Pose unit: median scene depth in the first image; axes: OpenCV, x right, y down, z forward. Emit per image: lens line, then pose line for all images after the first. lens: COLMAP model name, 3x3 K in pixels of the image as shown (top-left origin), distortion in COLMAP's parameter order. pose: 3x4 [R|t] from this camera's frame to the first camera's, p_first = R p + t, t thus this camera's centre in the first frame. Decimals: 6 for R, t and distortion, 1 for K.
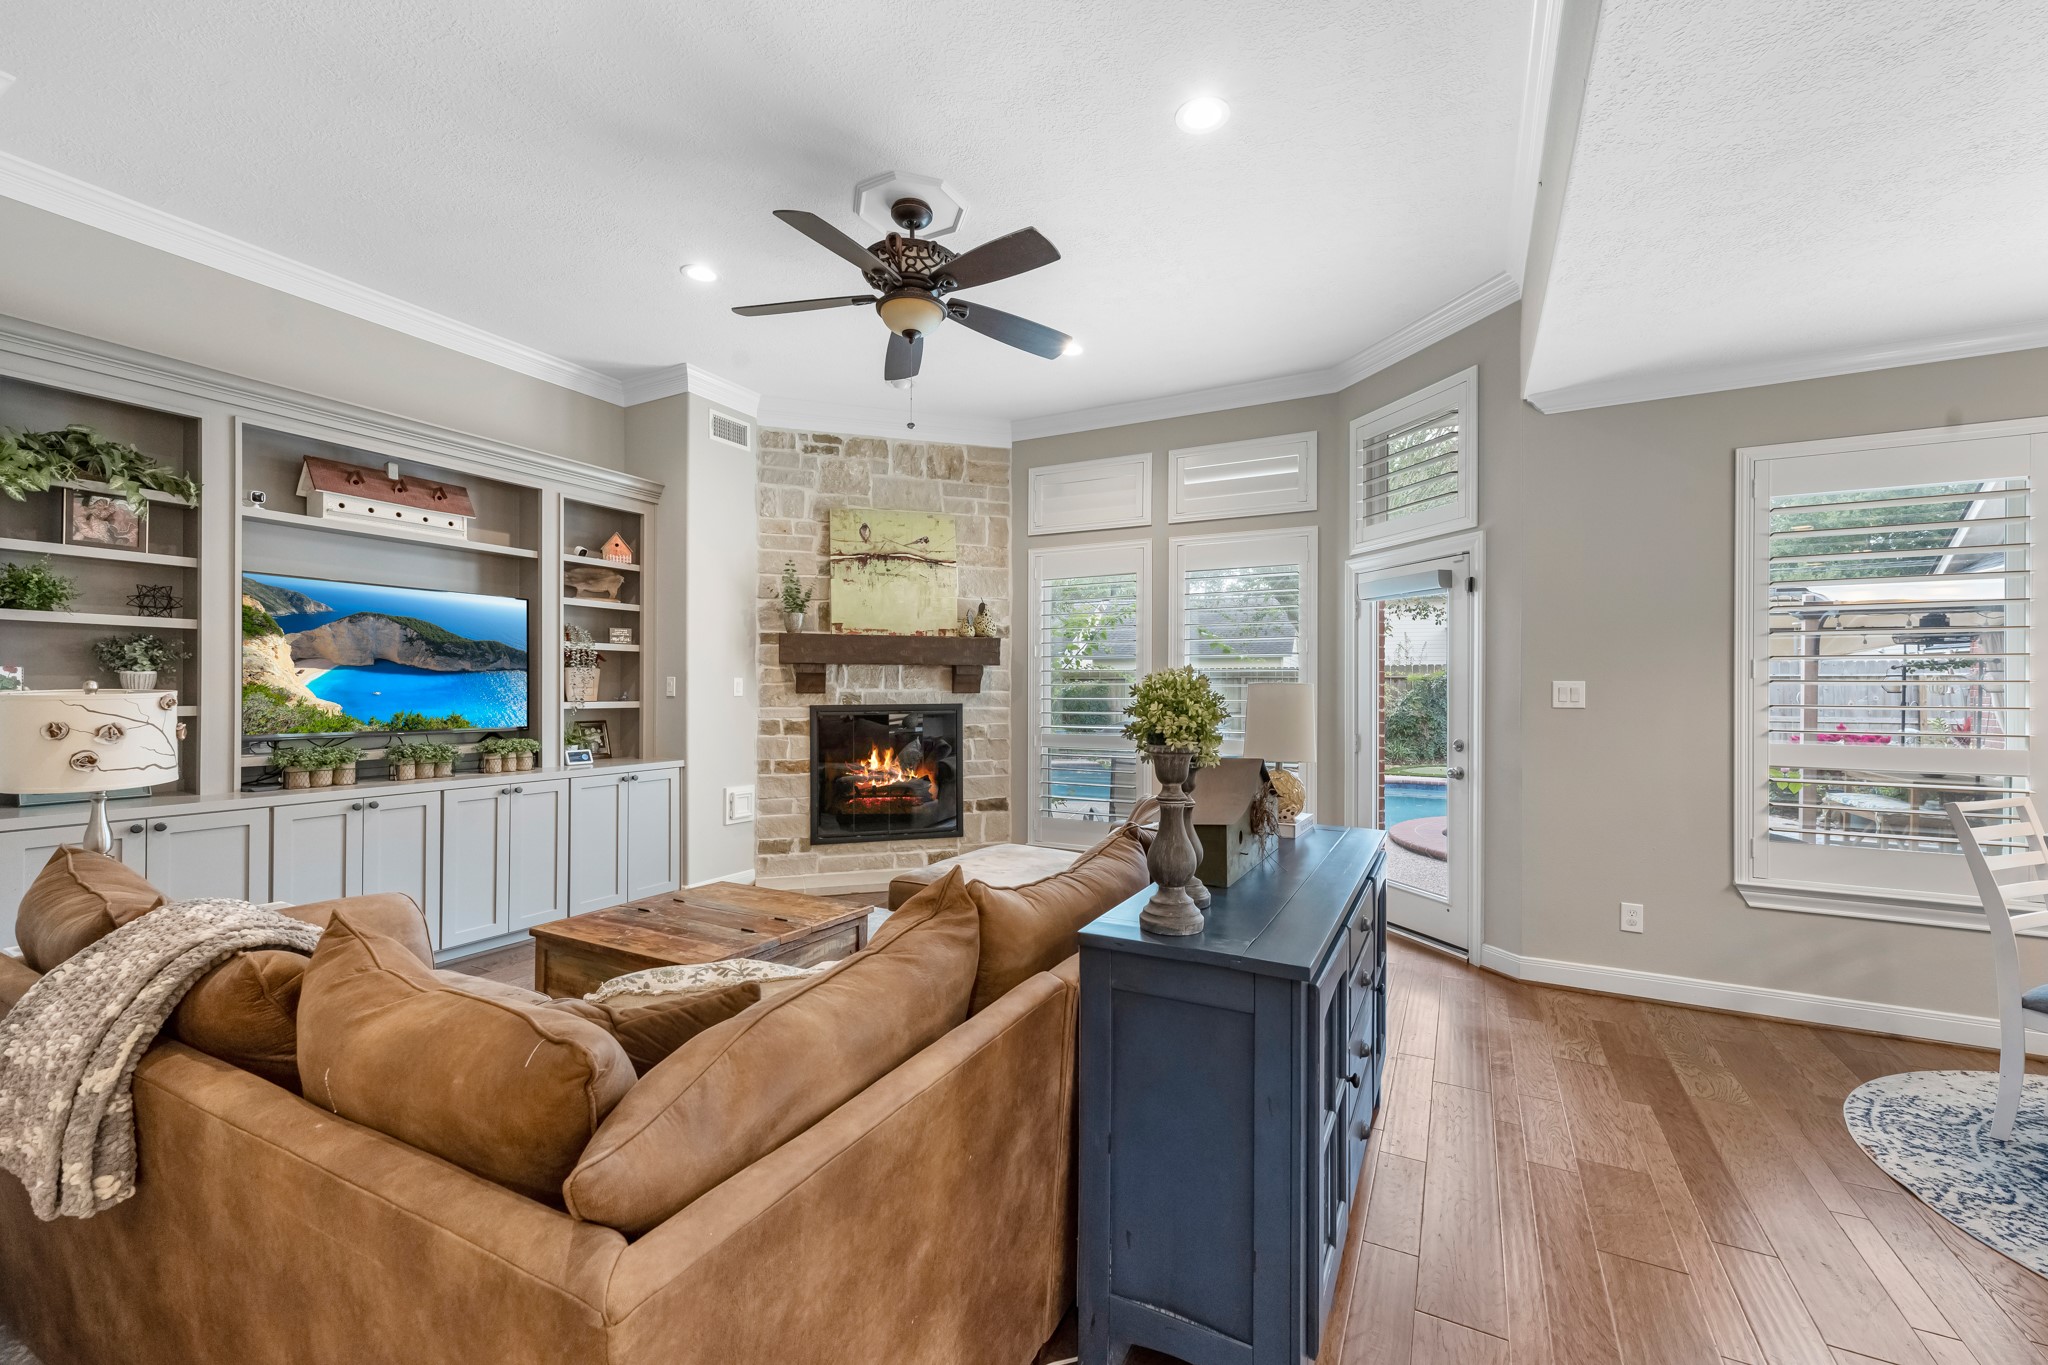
lens RADIAL K [[818.5, 0, 1026.7], [0, 818.5, 669.7], [0, 0, 1]] dist [0.003677, 0.000057]
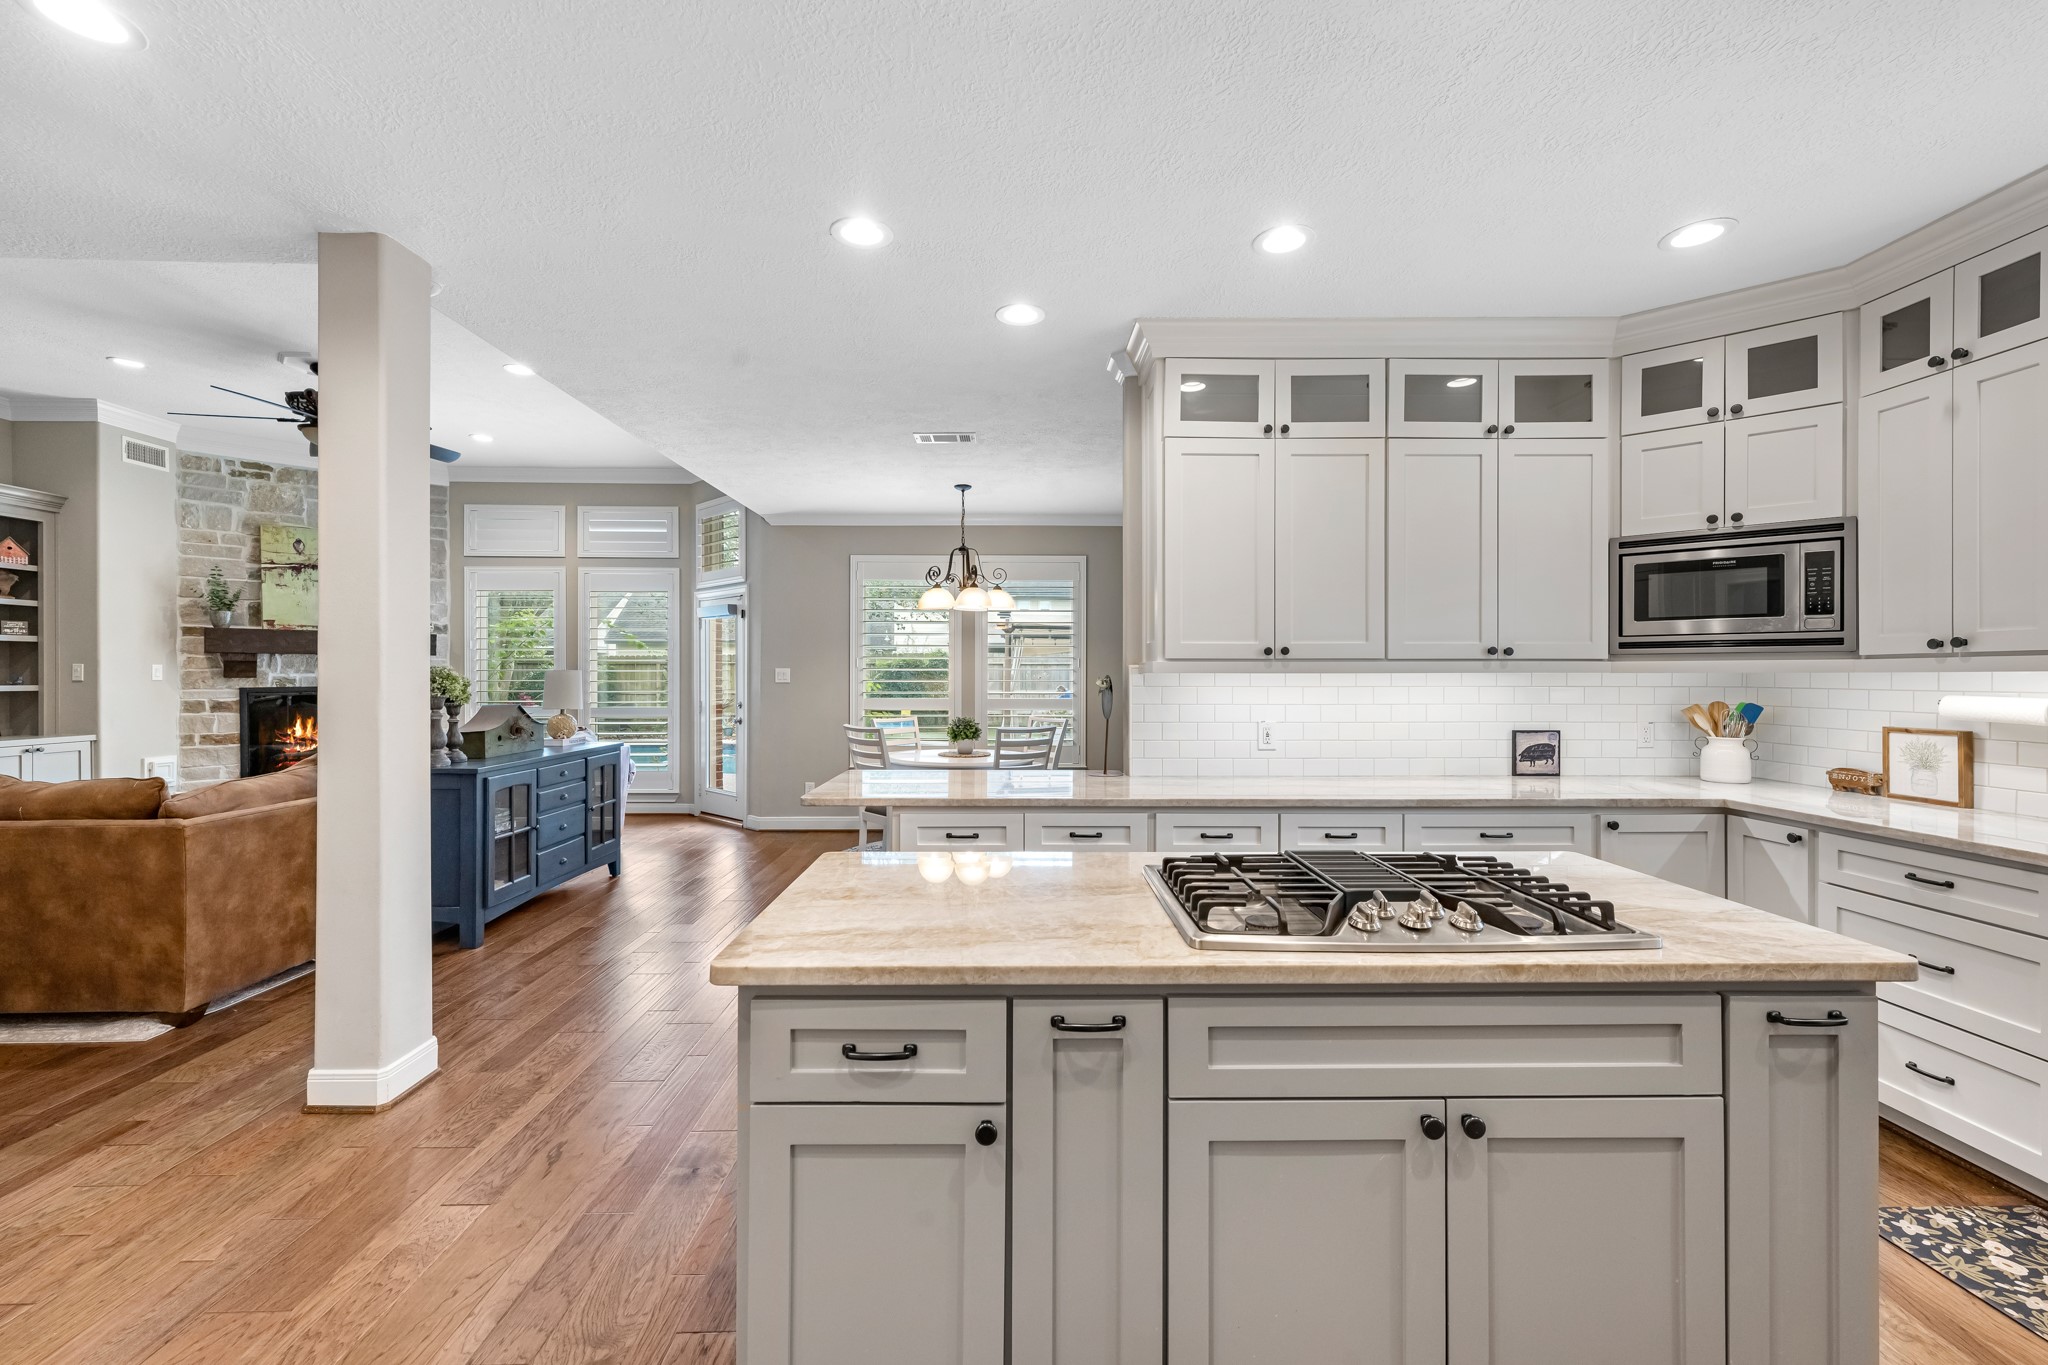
lens RADIAL K [[818.5, 0, 1026.7], [0, 818.5, 669.7], [0, 0, 1]] dist [0.003677, 0.000057]
pose [[0.872447, -0.000708, 0.488708, 0.156269], [-0.009362, 0.999791, 0.018161, -0.015716], [-0.488619, -0.020420, 0.872258, -0.623827]]
